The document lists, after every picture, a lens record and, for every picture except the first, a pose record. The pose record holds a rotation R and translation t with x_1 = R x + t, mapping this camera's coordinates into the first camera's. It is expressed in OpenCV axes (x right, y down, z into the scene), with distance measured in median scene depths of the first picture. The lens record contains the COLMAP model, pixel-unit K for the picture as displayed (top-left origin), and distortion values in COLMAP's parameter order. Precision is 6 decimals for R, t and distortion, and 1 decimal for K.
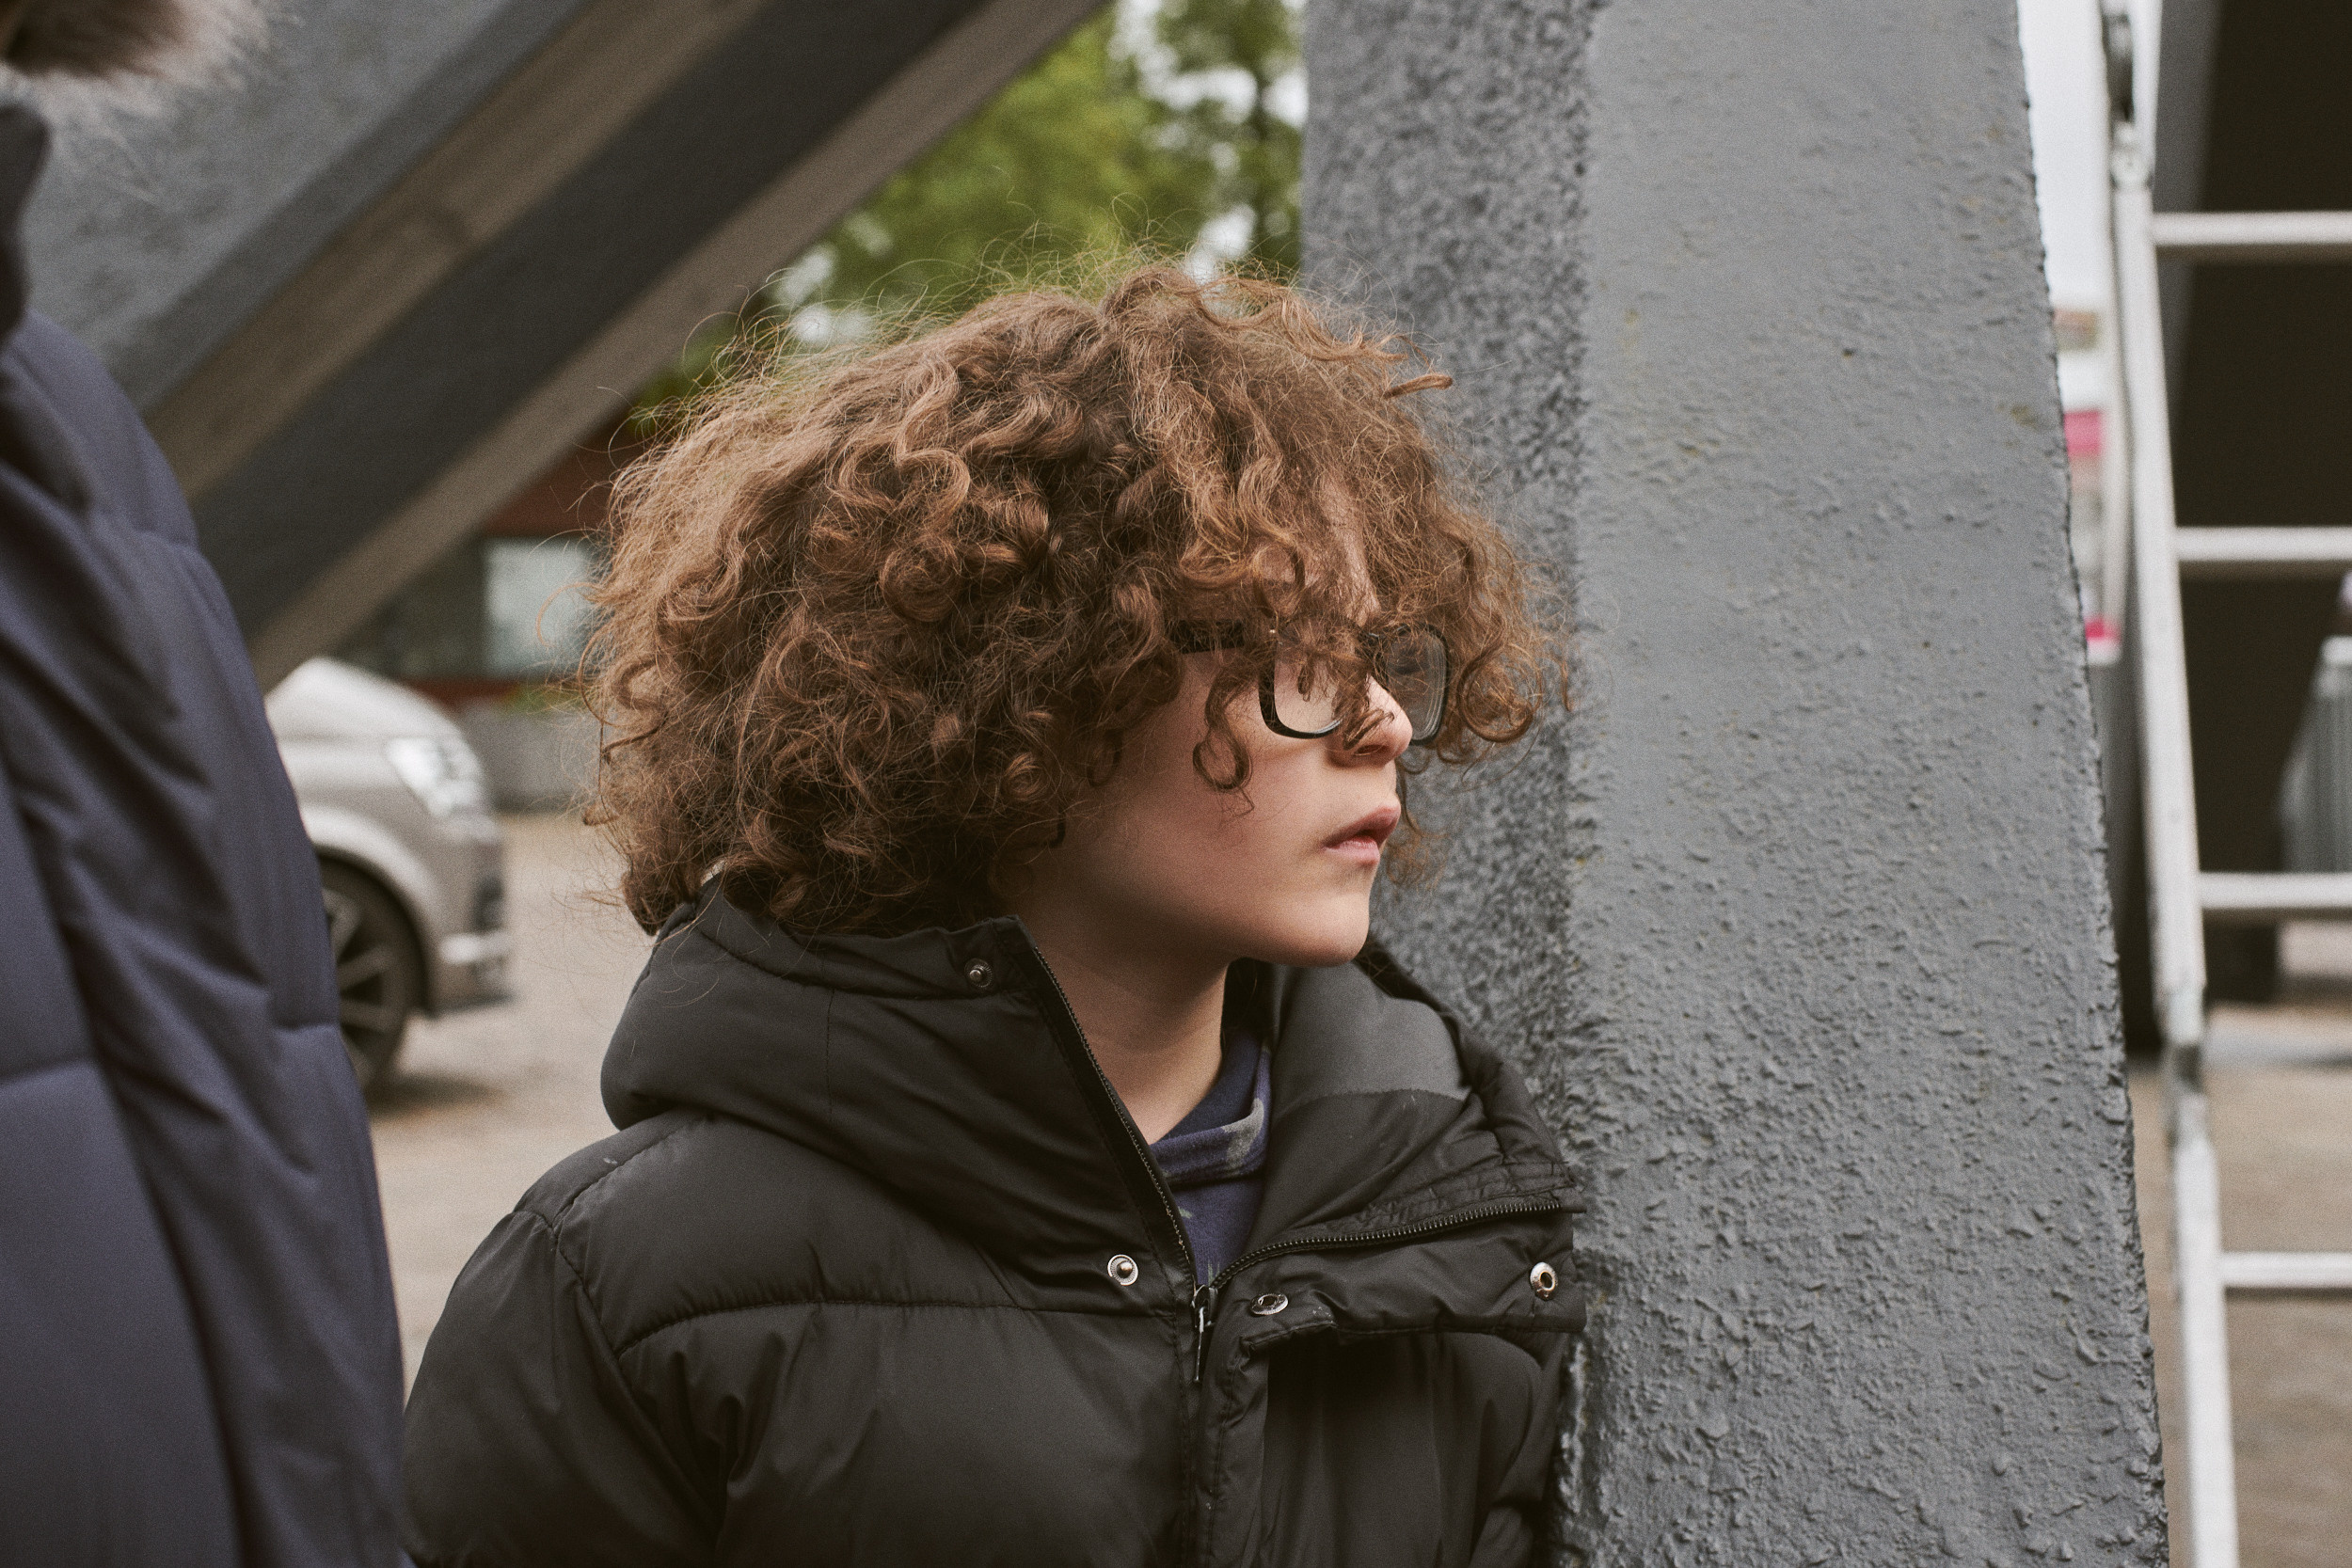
lens RADIAL K [[3722.5, 0, 1176.0], [0, 3722.5, 784.0], [0, 0, 1]] dist [-0.125774, -0.003992]
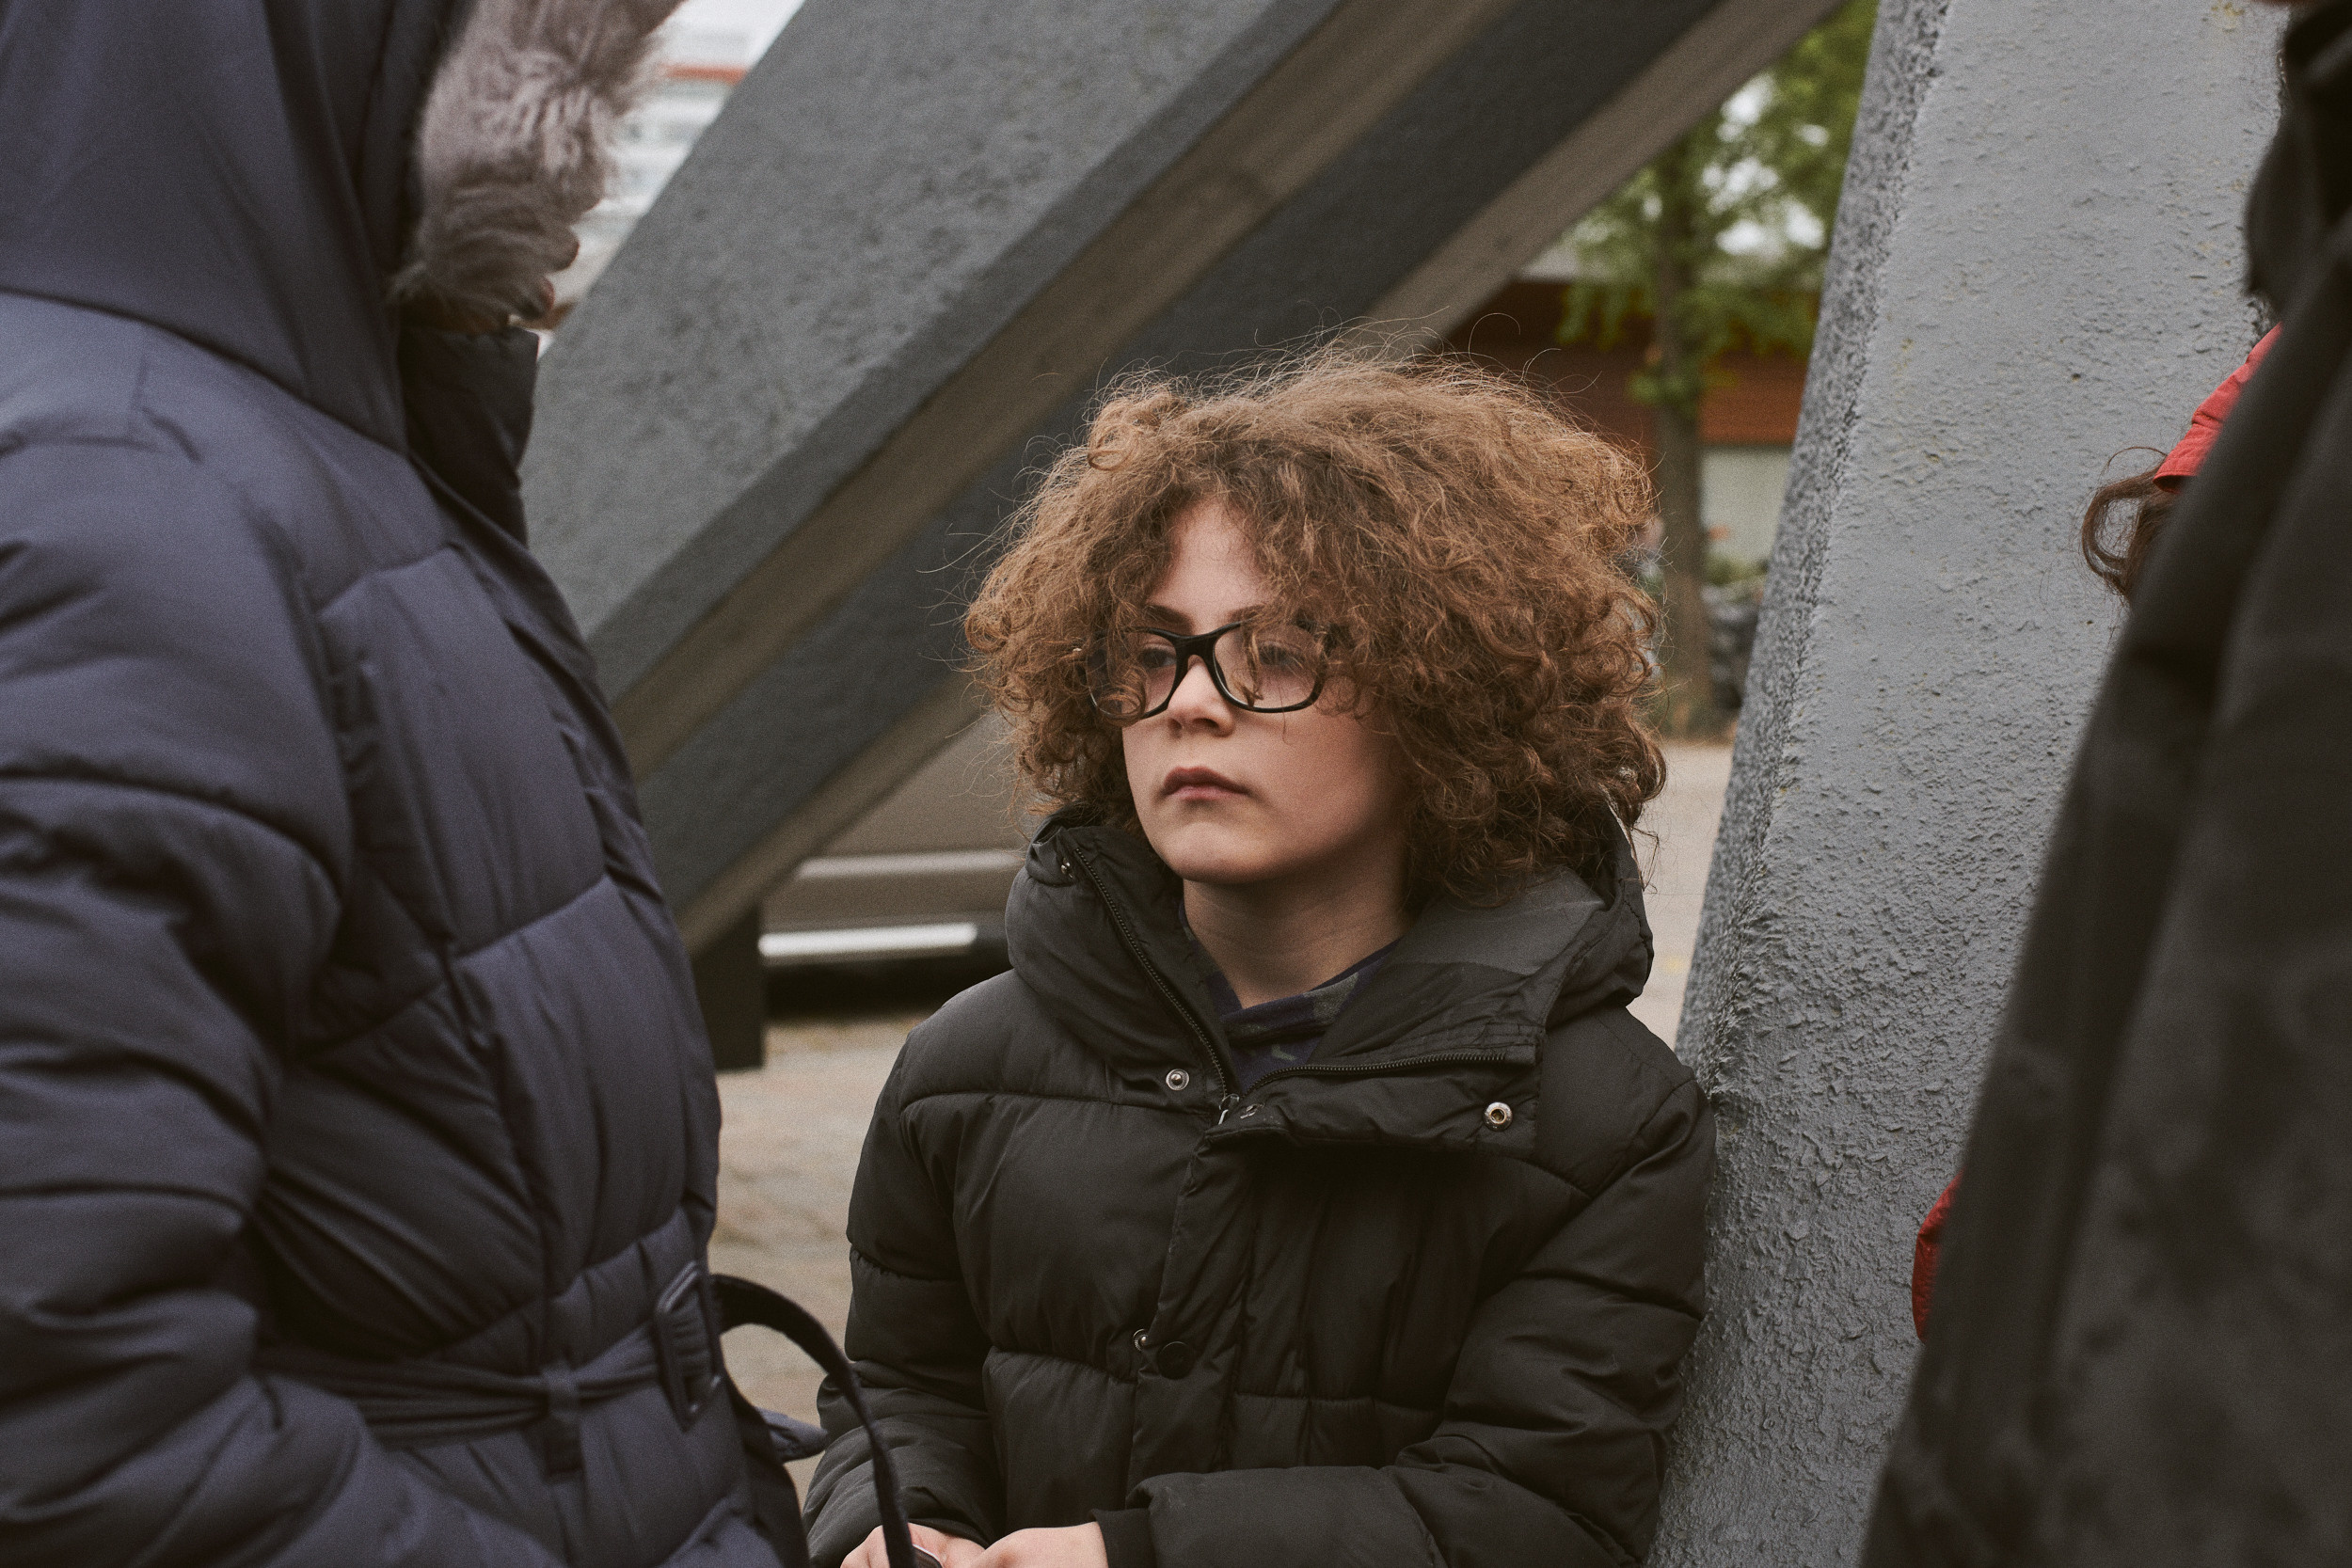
lens RADIAL K [[3722.5, 0, 1176.0], [0, 3722.5, 784.0], [0, 0, 1]] dist [-0.125774, -0.003992]
pose [[0.966285, 0.030655, -0.255643, 0.240109], [-0.023847, 0.999275, 0.029688, -0.014164], [0.256368, -0.022591, 0.966315, -0.276843]]
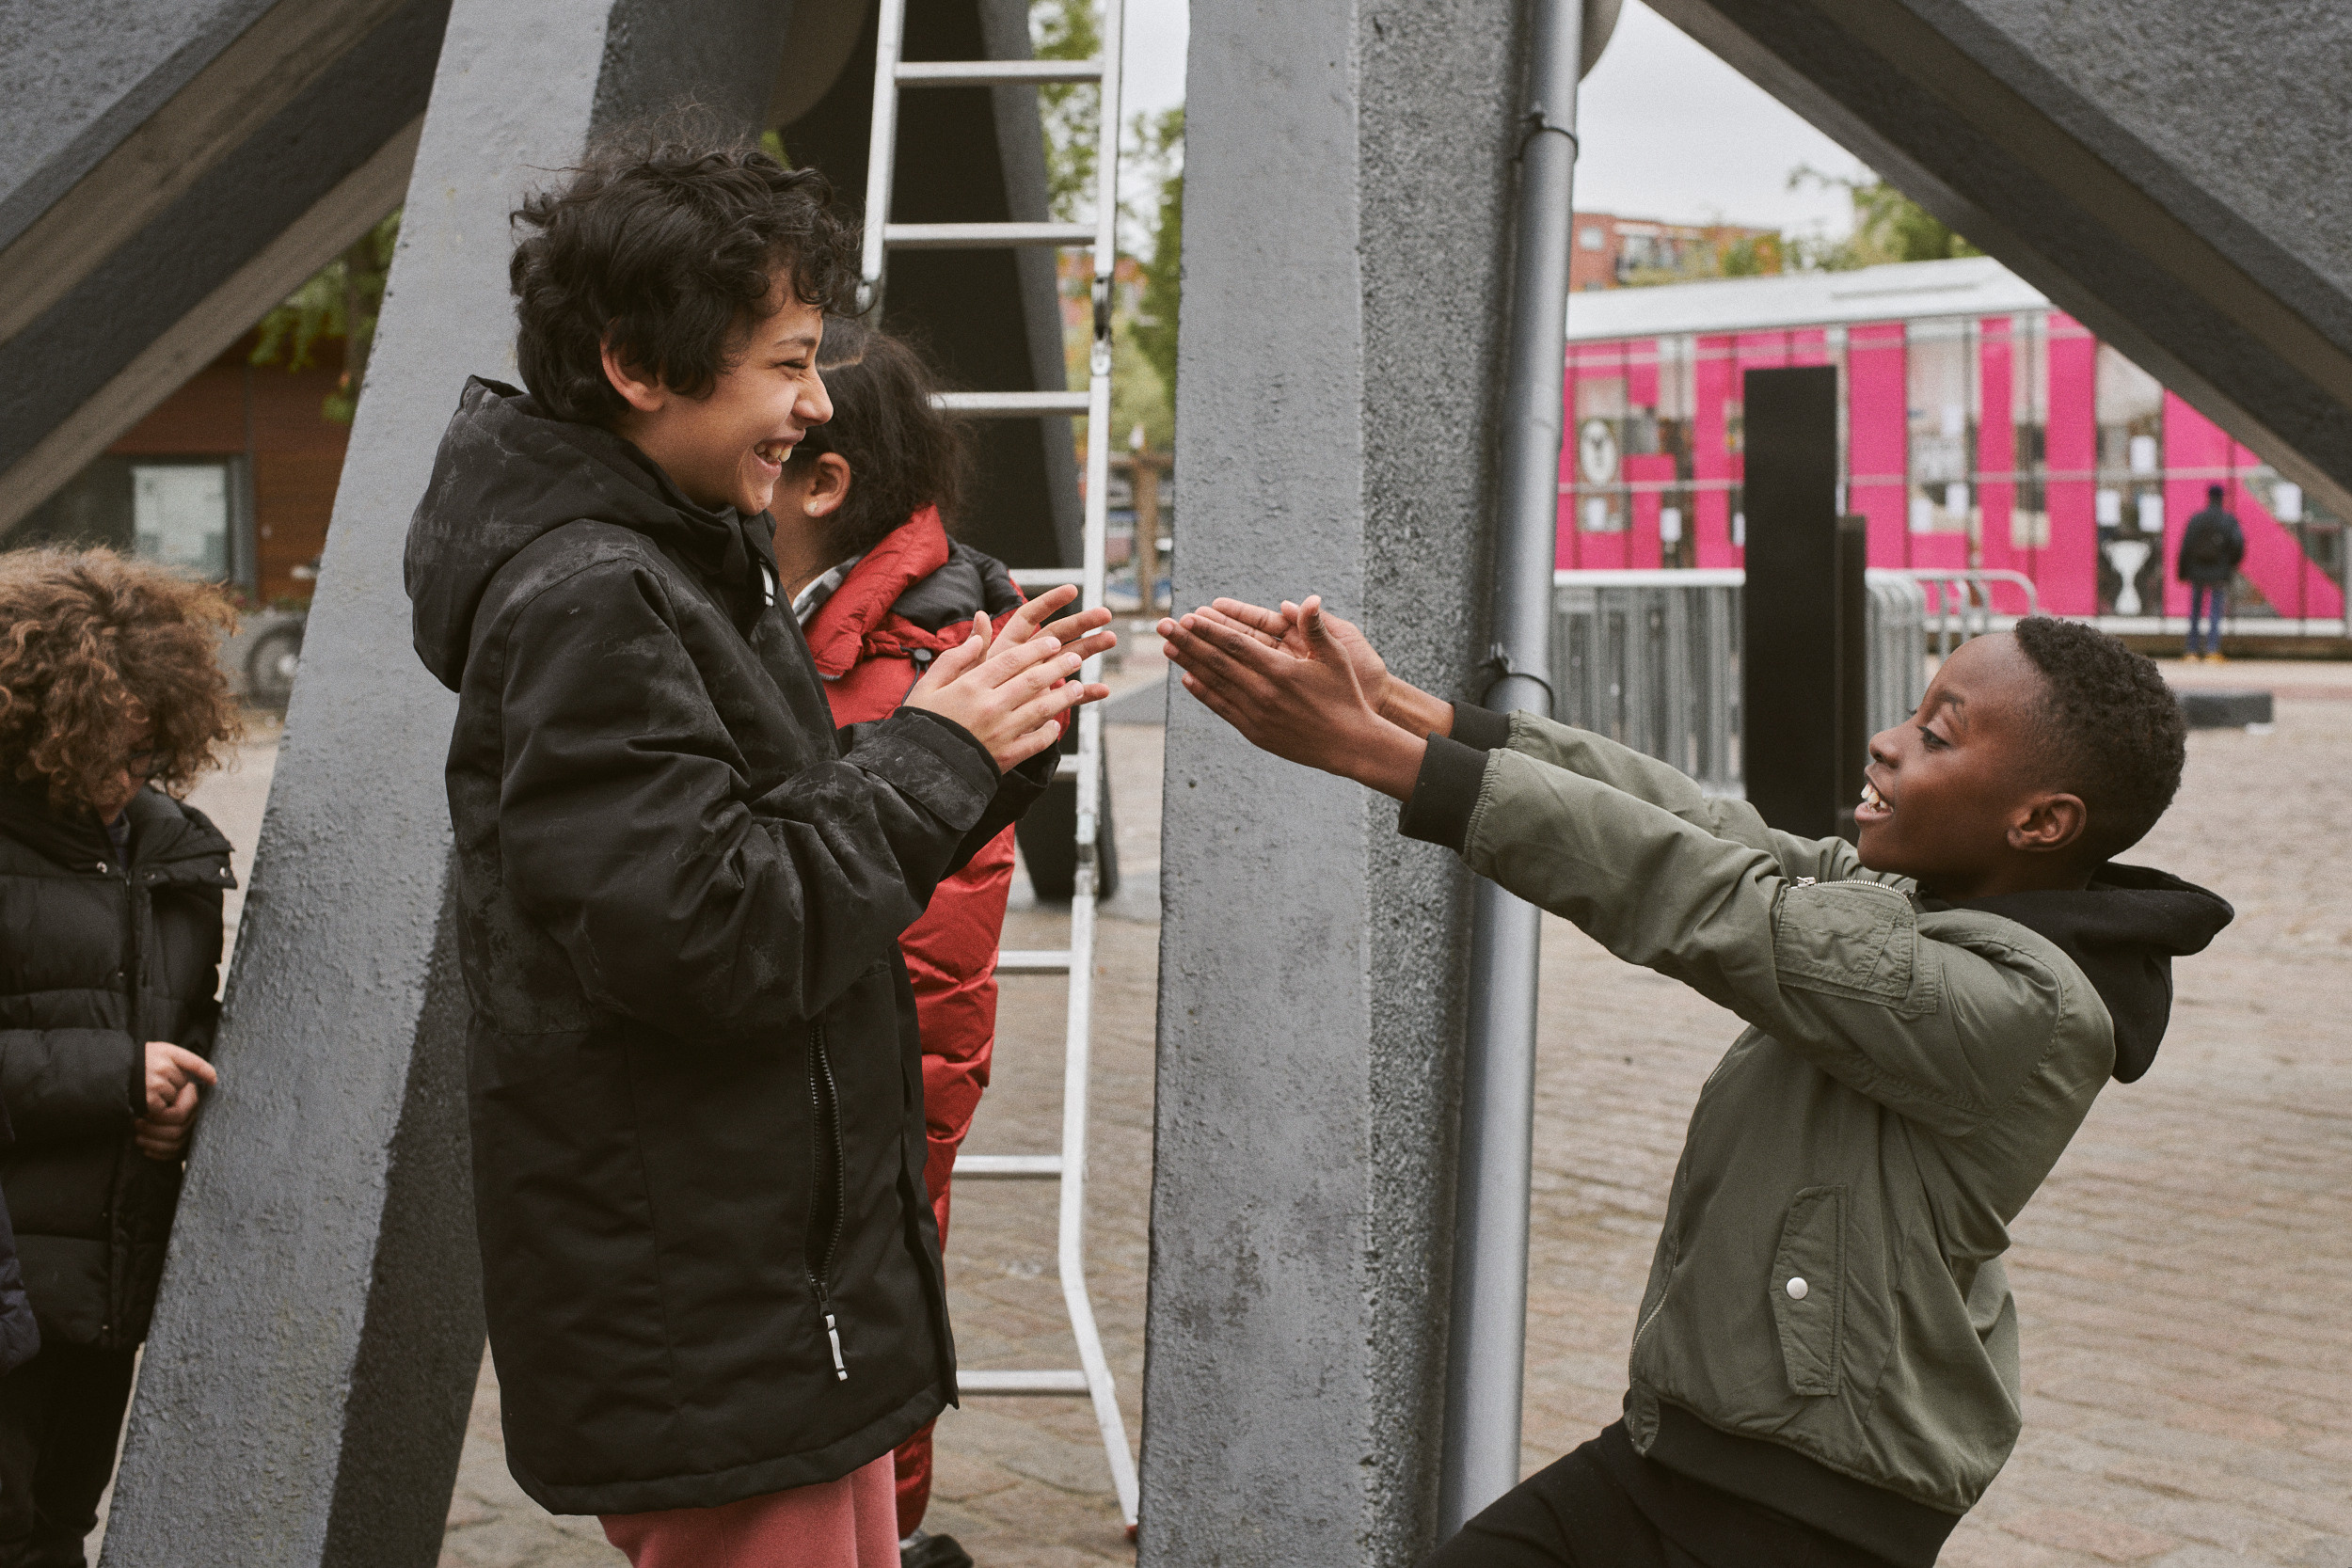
lens RADIAL K [[3722.5, 0, 1176.0], [0, 3722.5, 784.0], [0, 0, 1]] dist [-0.125774, -0.003992]
pose [[0.996974, -0.003471, 0.077653, 0.565898], [0.000774, 0.999396, 0.034738, -0.049309], [-0.077727, -0.034573, 0.996375, -1.773527]]
